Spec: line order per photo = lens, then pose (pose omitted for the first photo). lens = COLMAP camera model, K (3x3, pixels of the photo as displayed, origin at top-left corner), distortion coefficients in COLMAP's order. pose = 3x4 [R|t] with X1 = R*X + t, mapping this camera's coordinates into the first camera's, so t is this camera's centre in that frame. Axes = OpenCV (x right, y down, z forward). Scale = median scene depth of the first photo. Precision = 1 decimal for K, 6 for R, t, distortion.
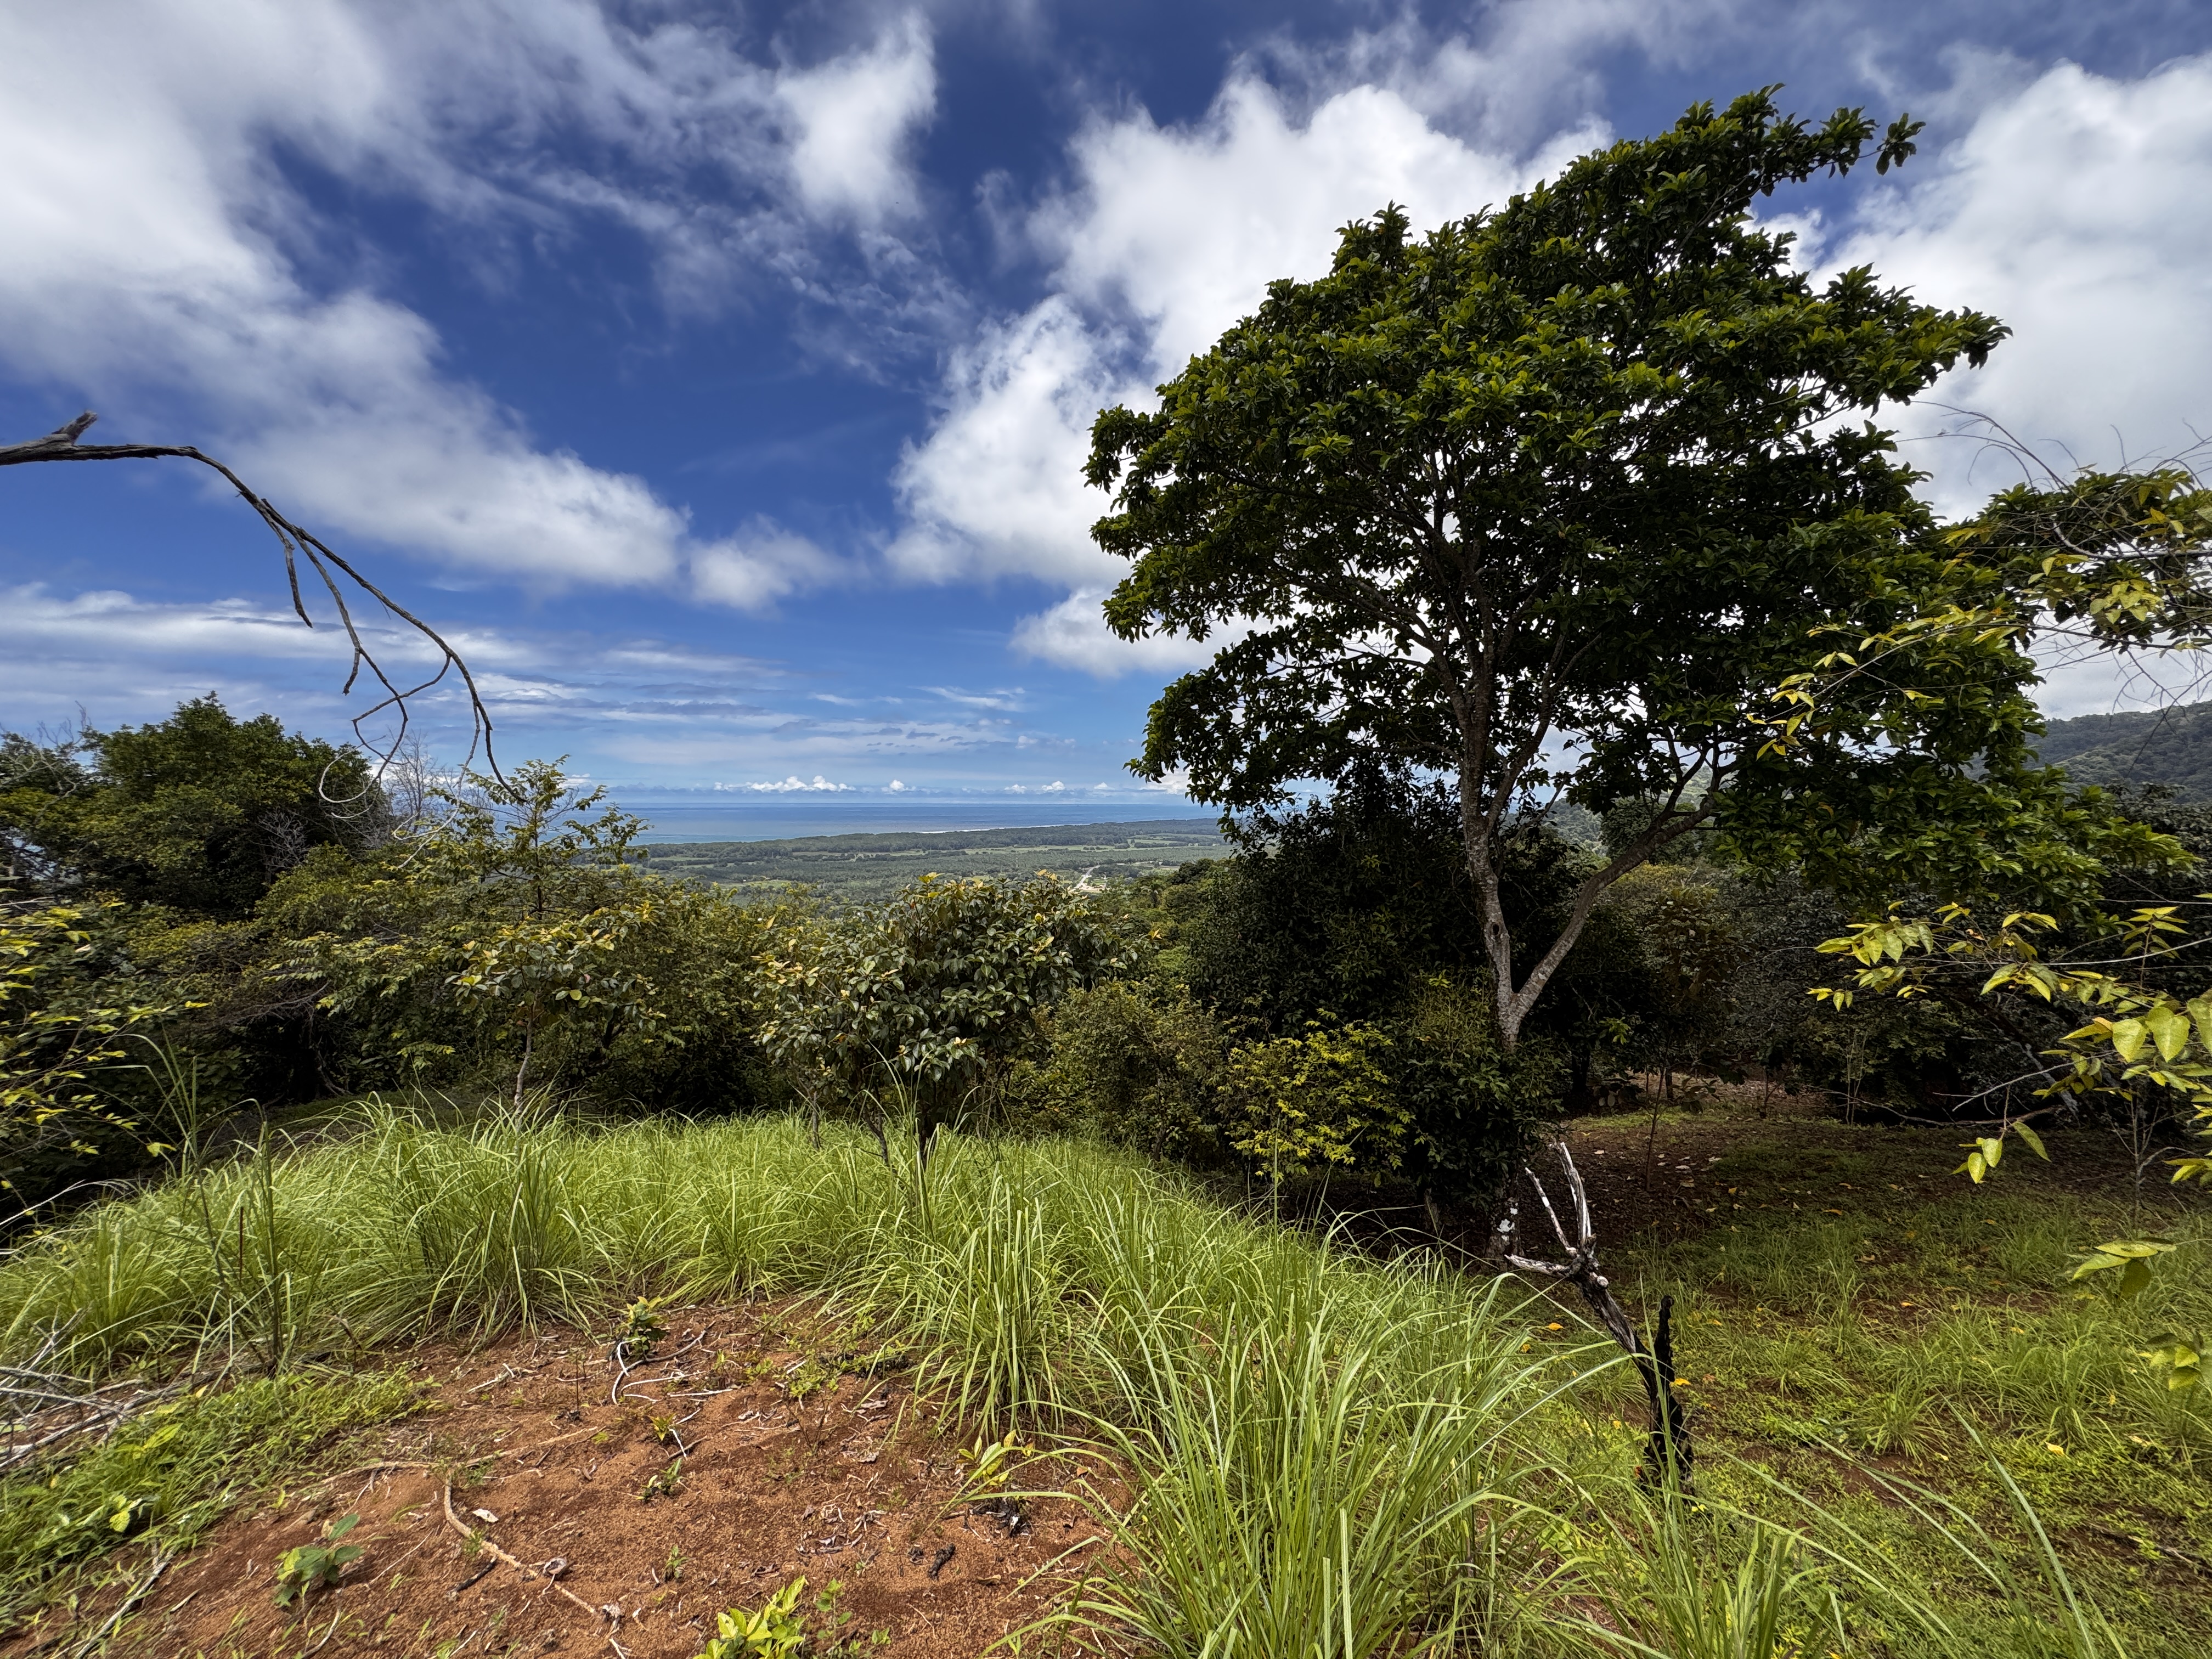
lens RADIAL K [[888.9, 0, 1106.0], [0, 888.9, 829.5], [0, 0, 1]] dist [0.003730, 0.000620]
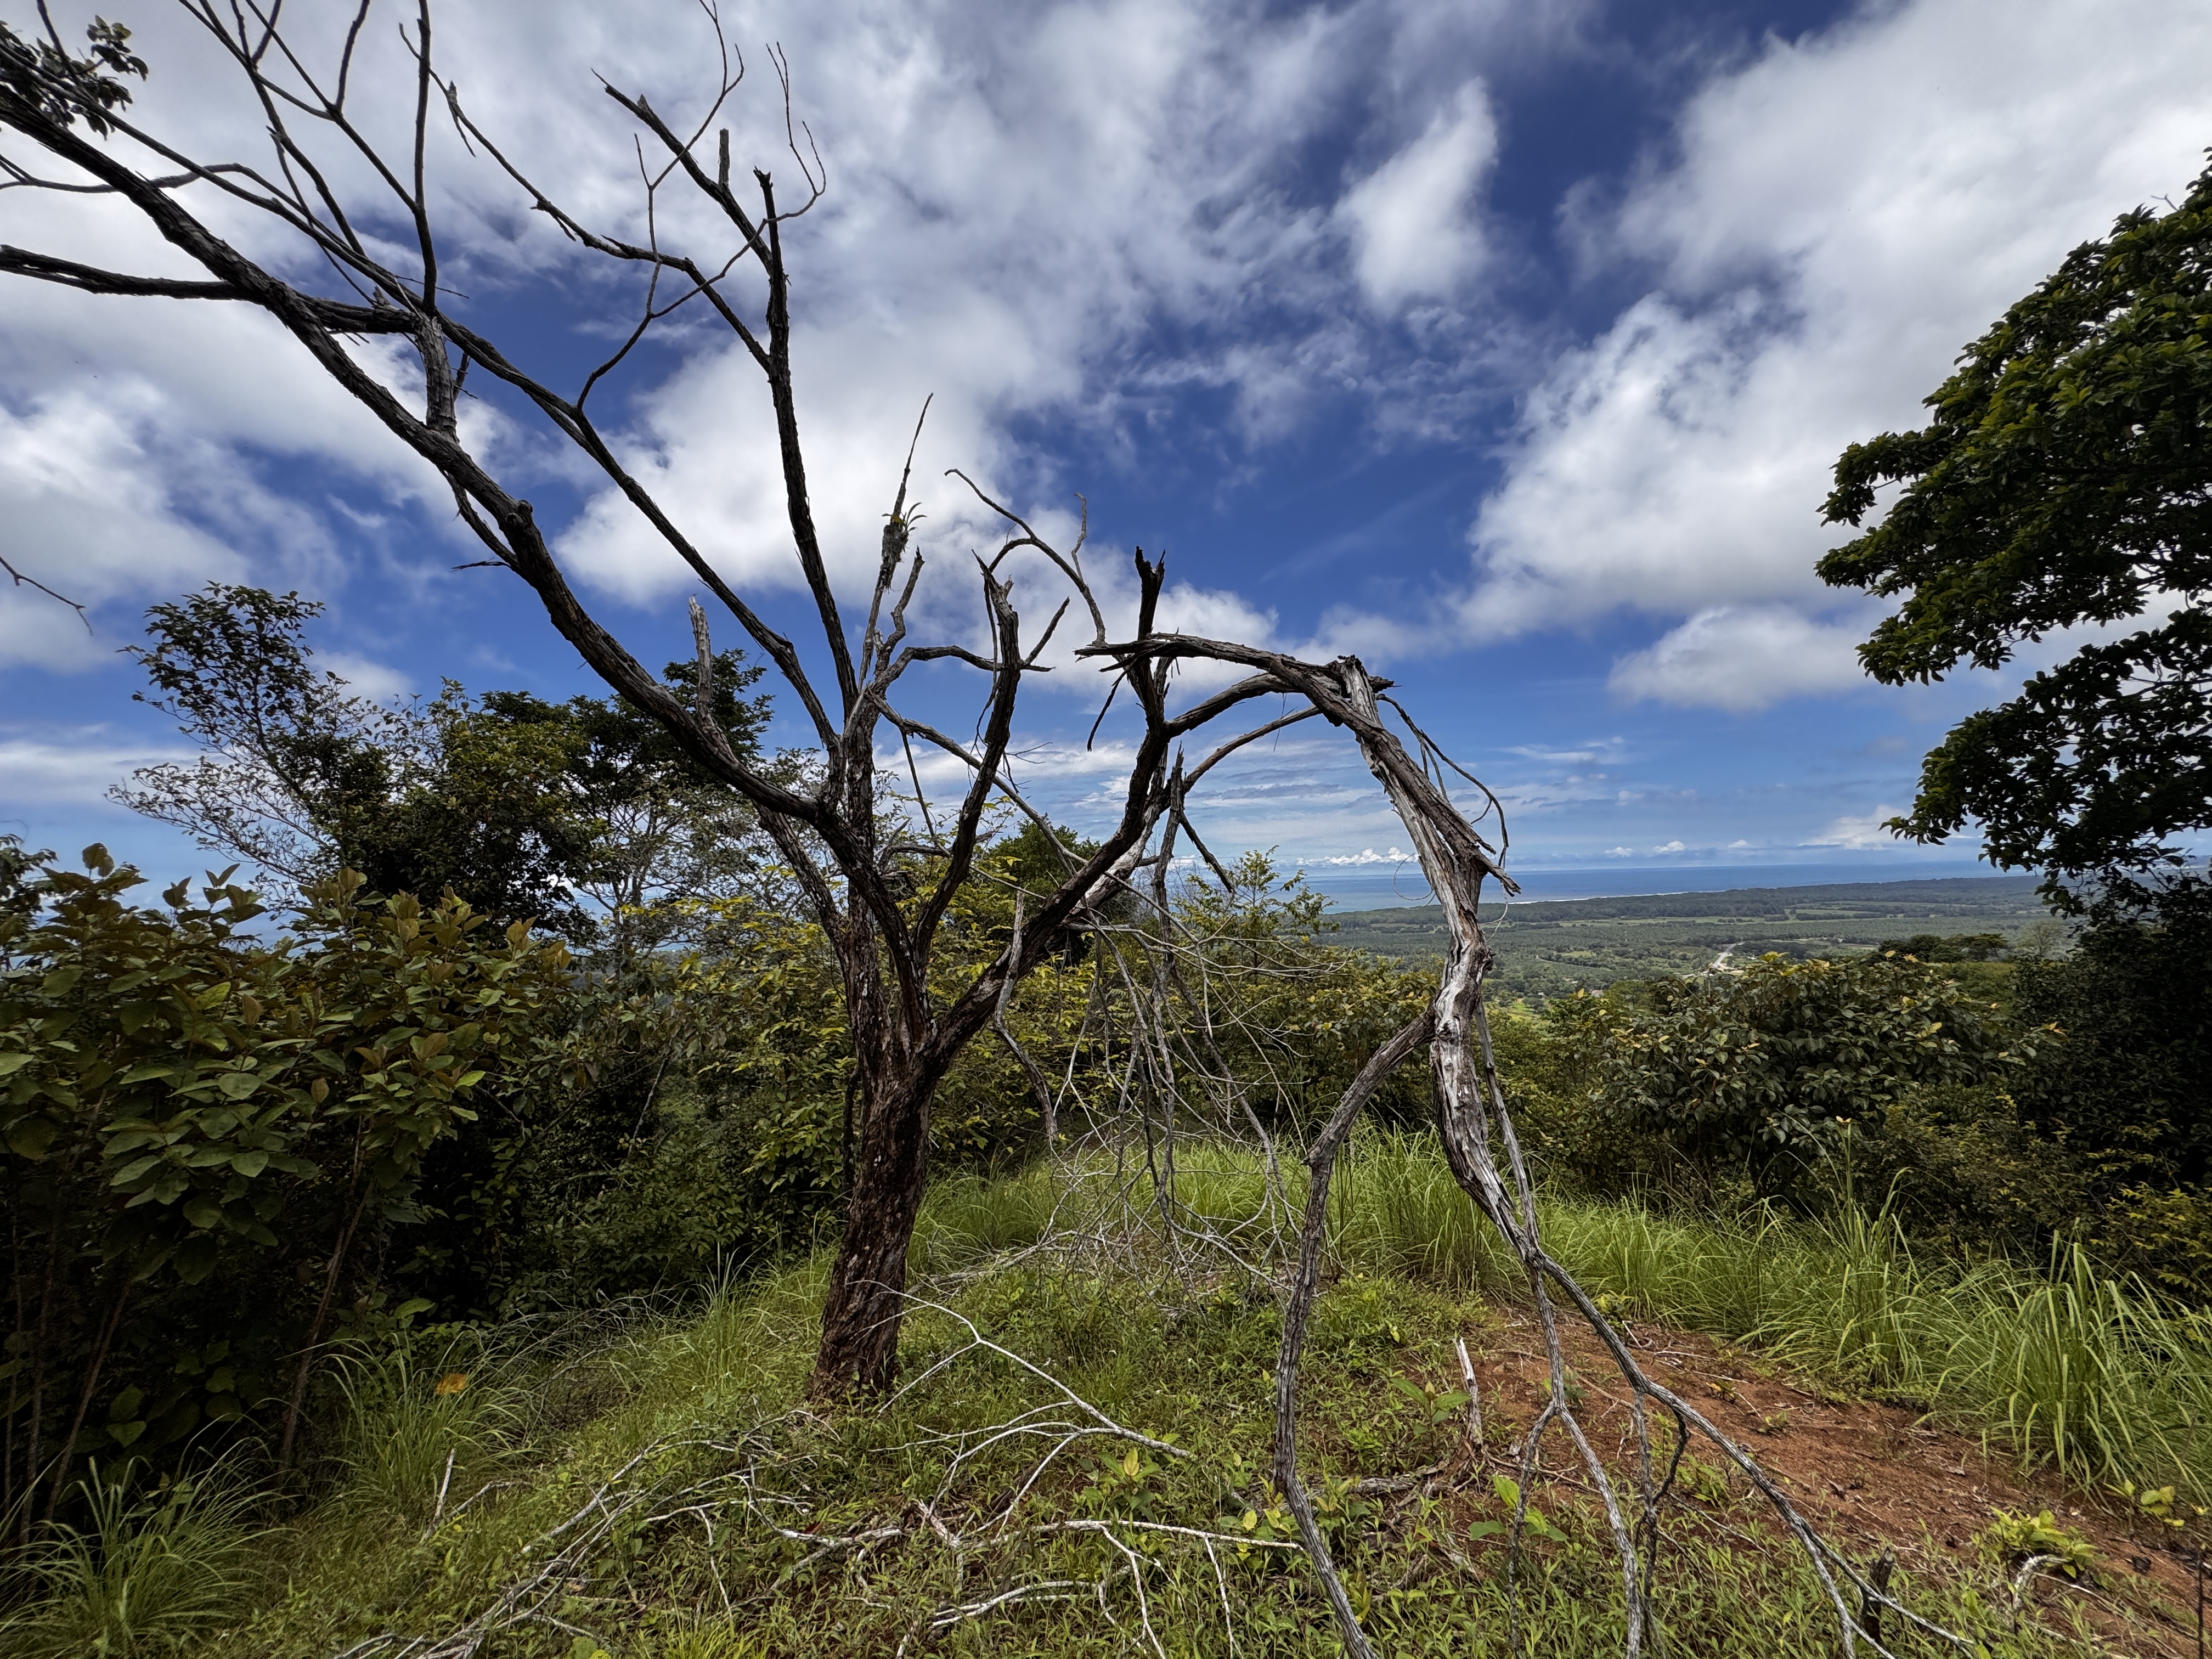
lens RADIAL K [[906.0, 0, 1106.0], [0, 906.0, 829.5], [0, 0, 1]] dist [0.018646, 0.000001]
pose [[0.826854, -0.057482, -0.559472, -0.095514], [0.013770, 0.996534, -0.082037, -0.006879], [0.562248, 0.060129, 0.824780, -0.133245]]
